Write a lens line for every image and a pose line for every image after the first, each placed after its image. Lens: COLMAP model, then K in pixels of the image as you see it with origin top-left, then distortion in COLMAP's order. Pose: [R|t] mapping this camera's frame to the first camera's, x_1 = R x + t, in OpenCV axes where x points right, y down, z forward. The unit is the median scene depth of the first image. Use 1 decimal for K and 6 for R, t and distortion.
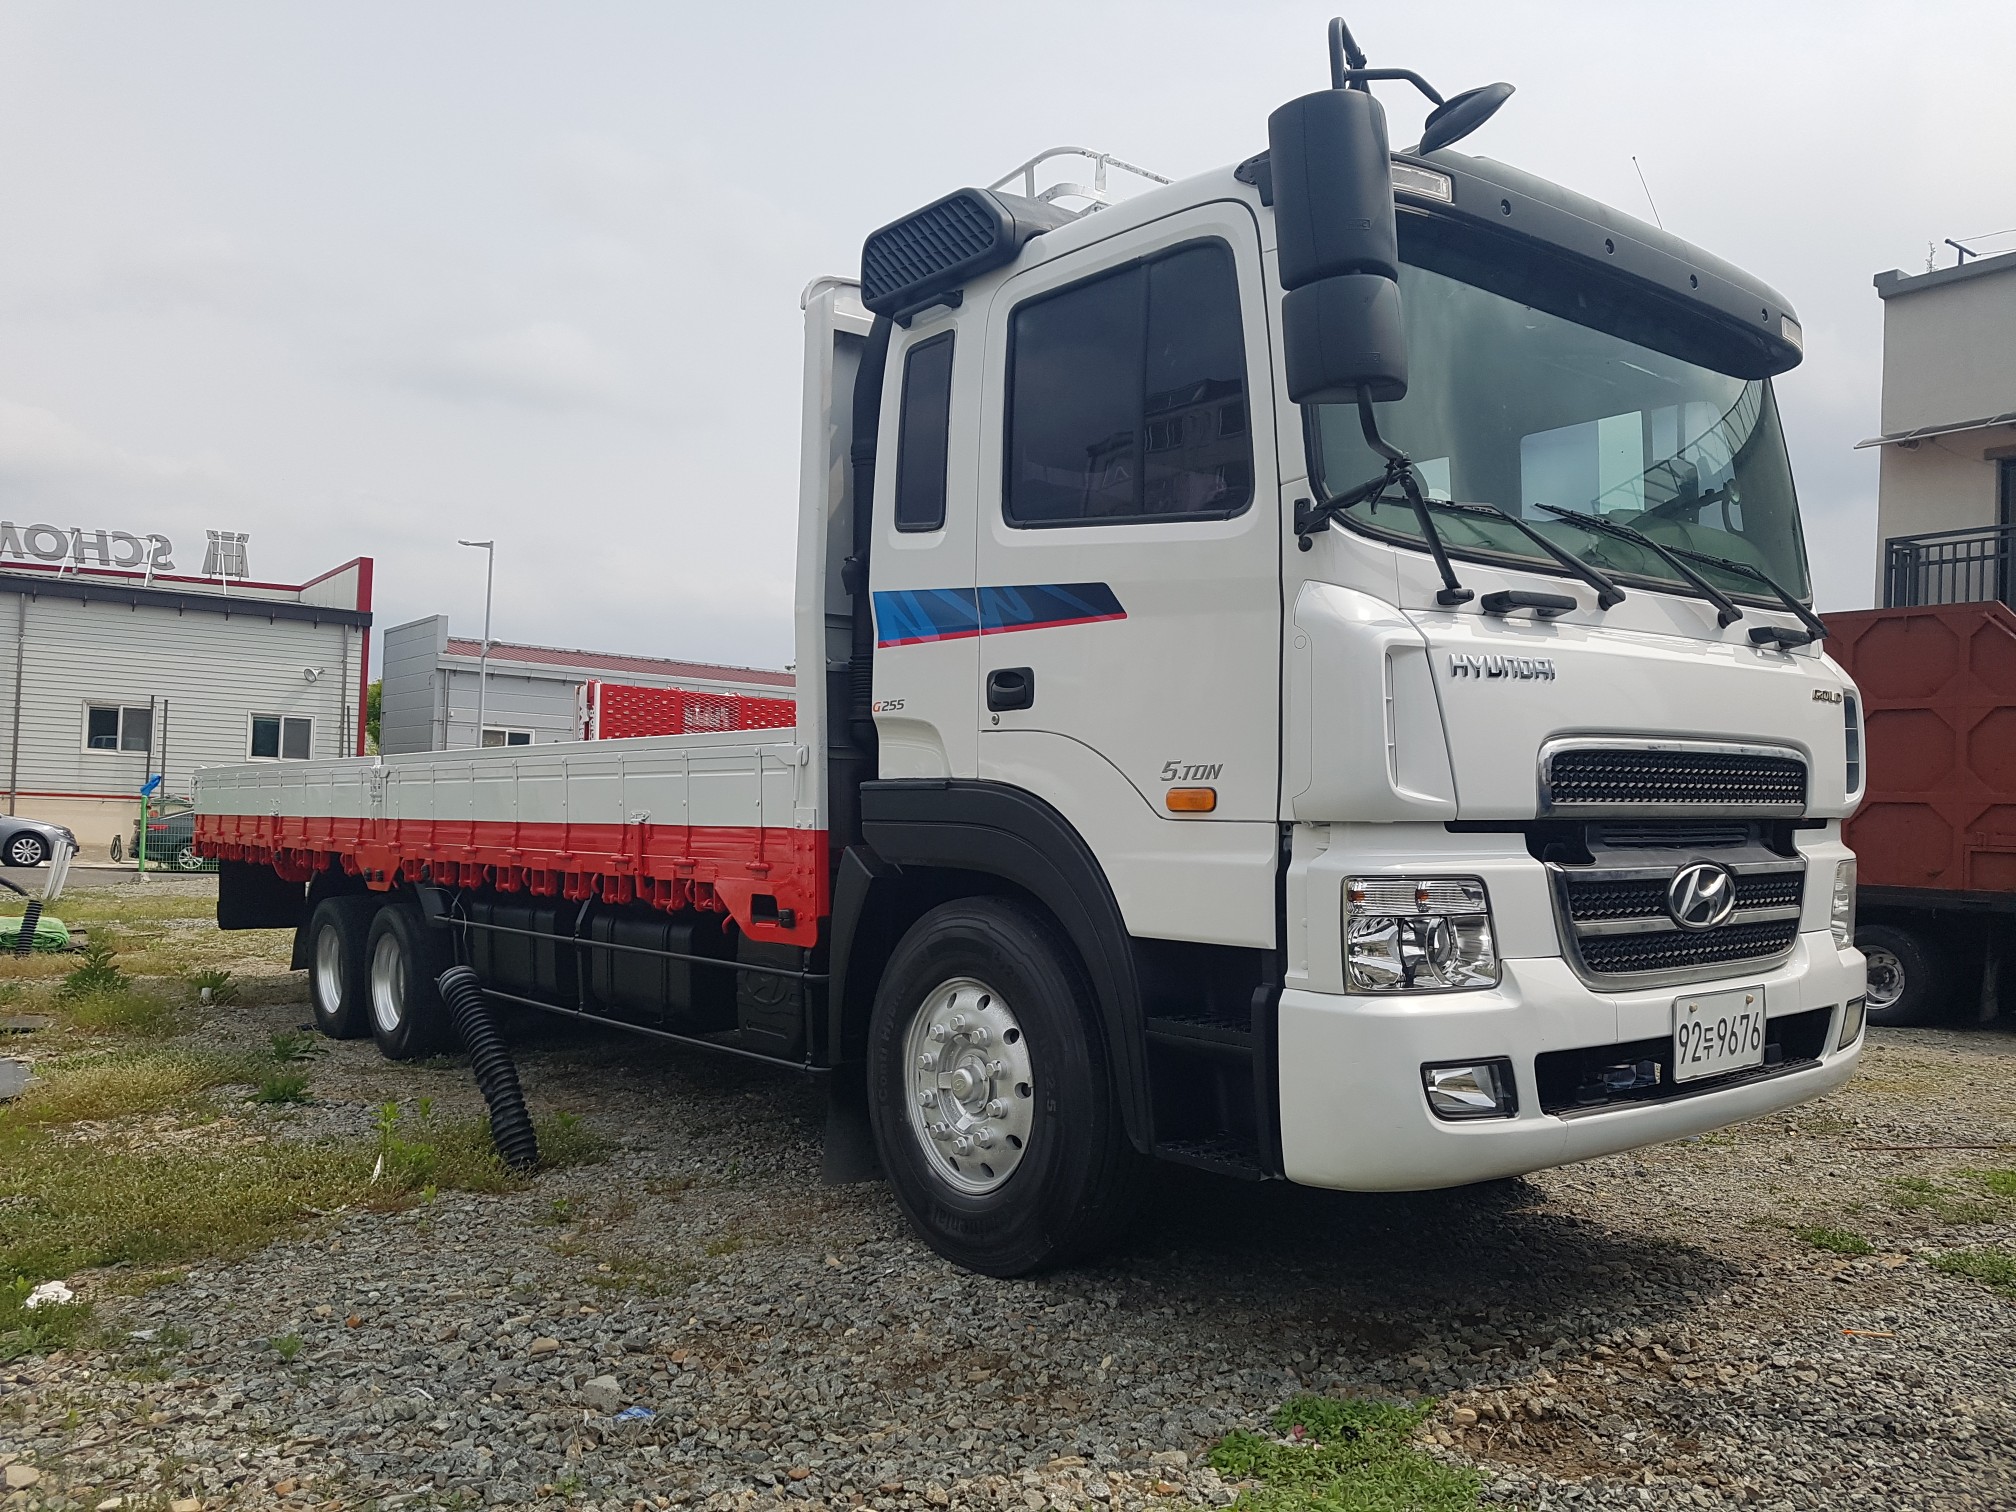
lens RADIAL K [[1662.2, 0, 1008.0], [0, 1662.2, 756.0], [0, 0, 1]] dist [-0.002160, -0.005732]
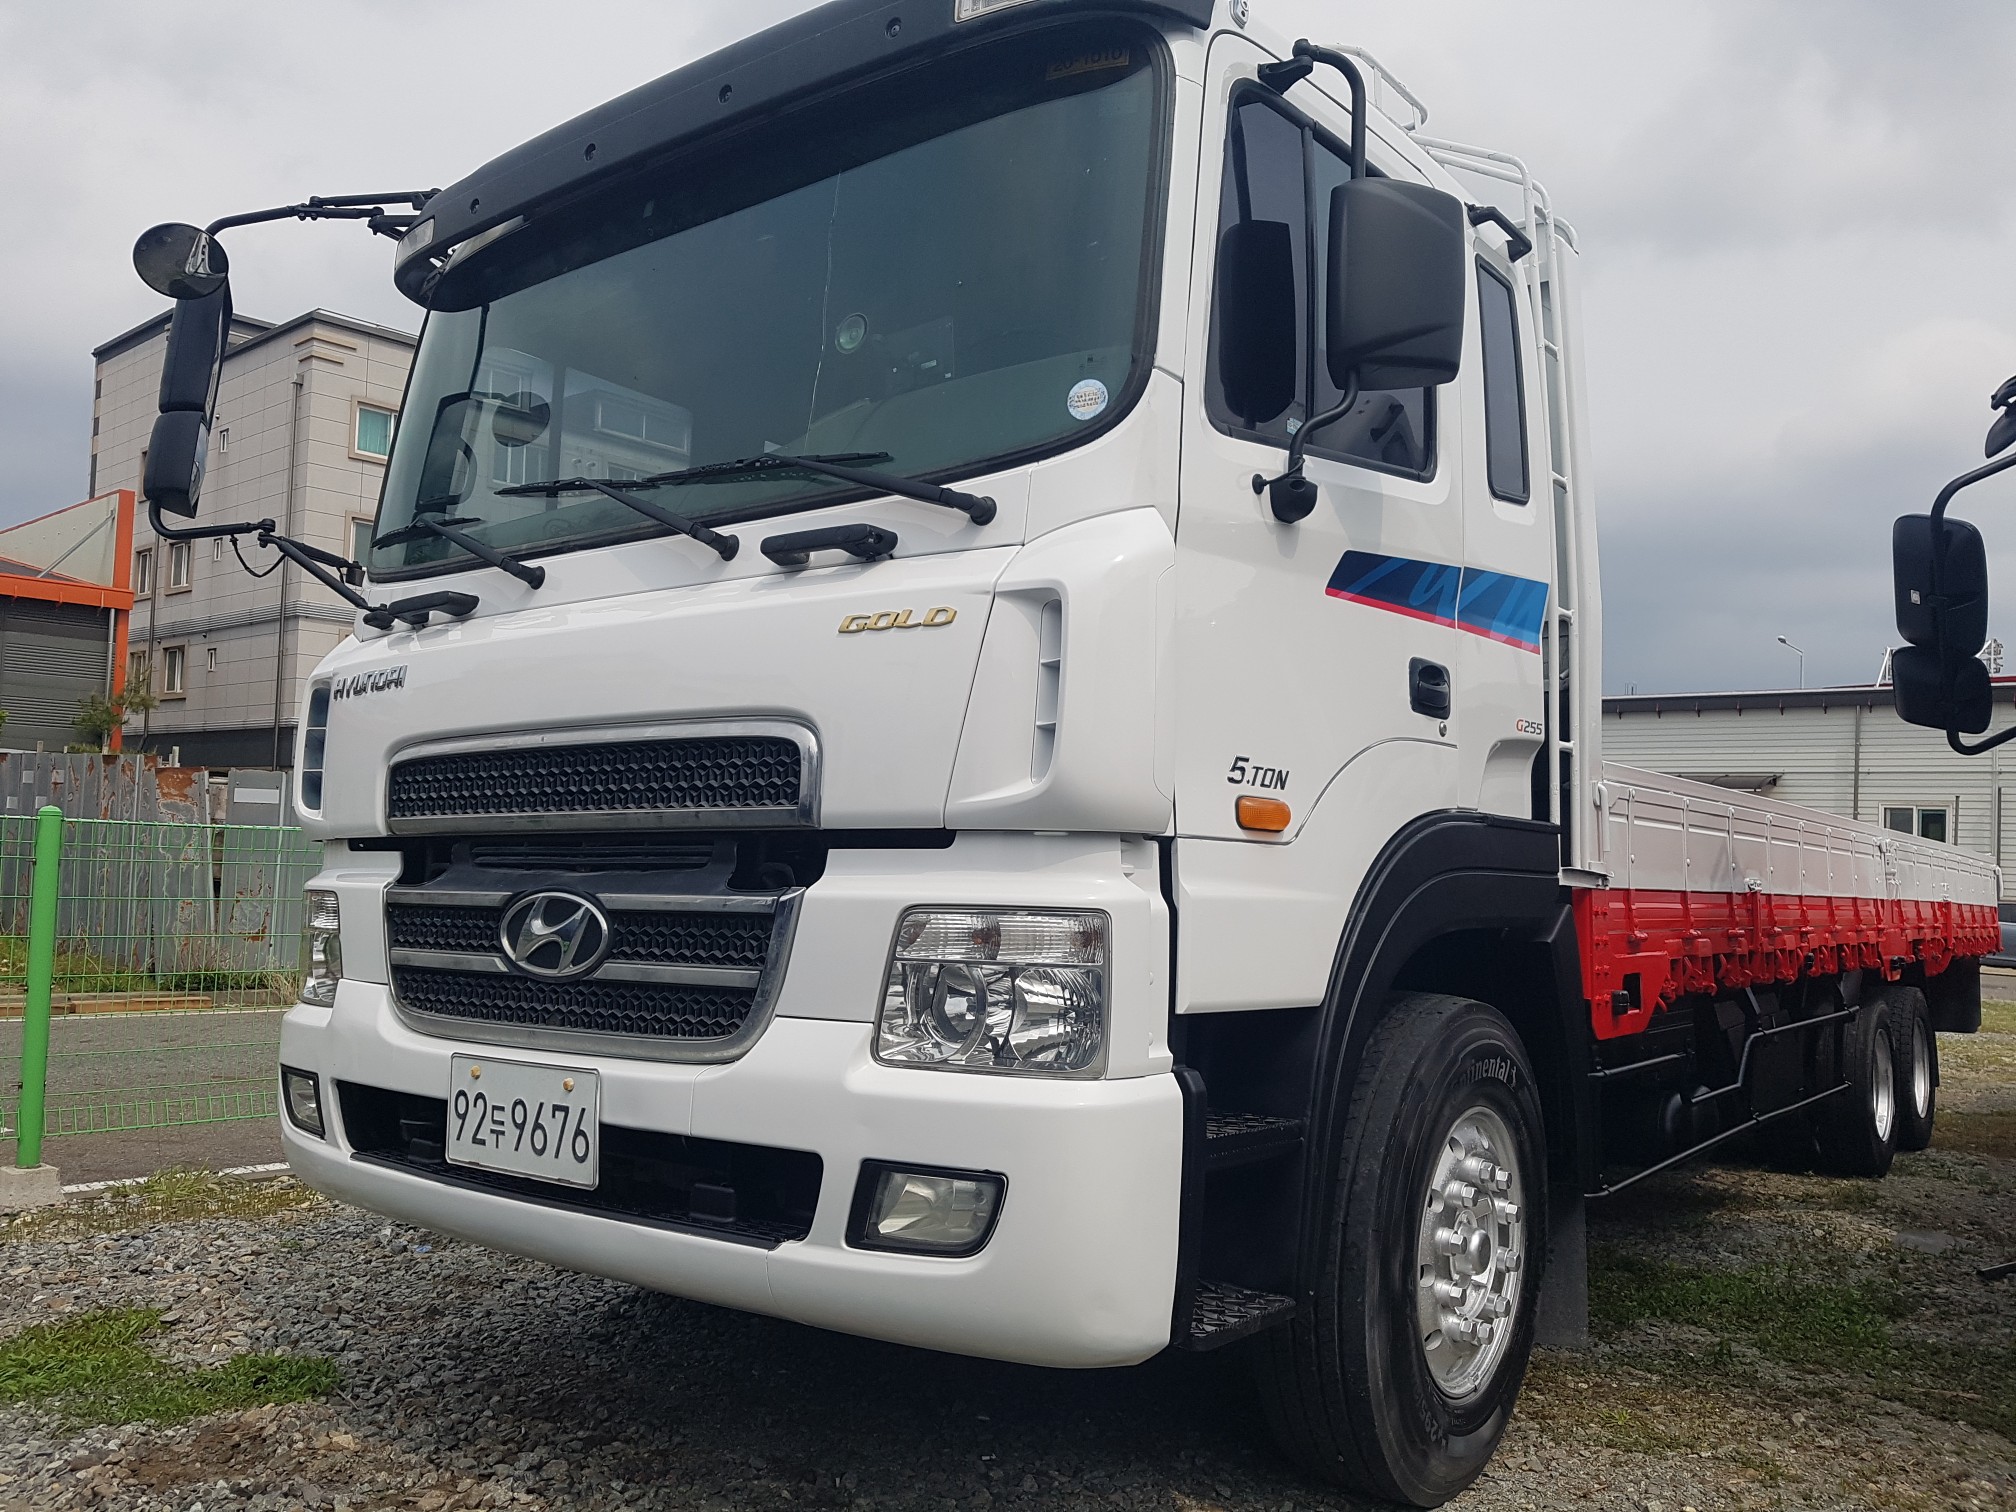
lens RADIAL K [[1662.2, 0, 1008.0], [0, 1662.2, 756.0], [0, 0, 1]] dist [-0.002160, -0.005732]
pose [[0.217154, -0.085298, -0.972404, 1.034666], [0.008877, 0.996306, -0.085412, 0.061028], [0.976097, 0.009916, 0.217109, 0.900317]]
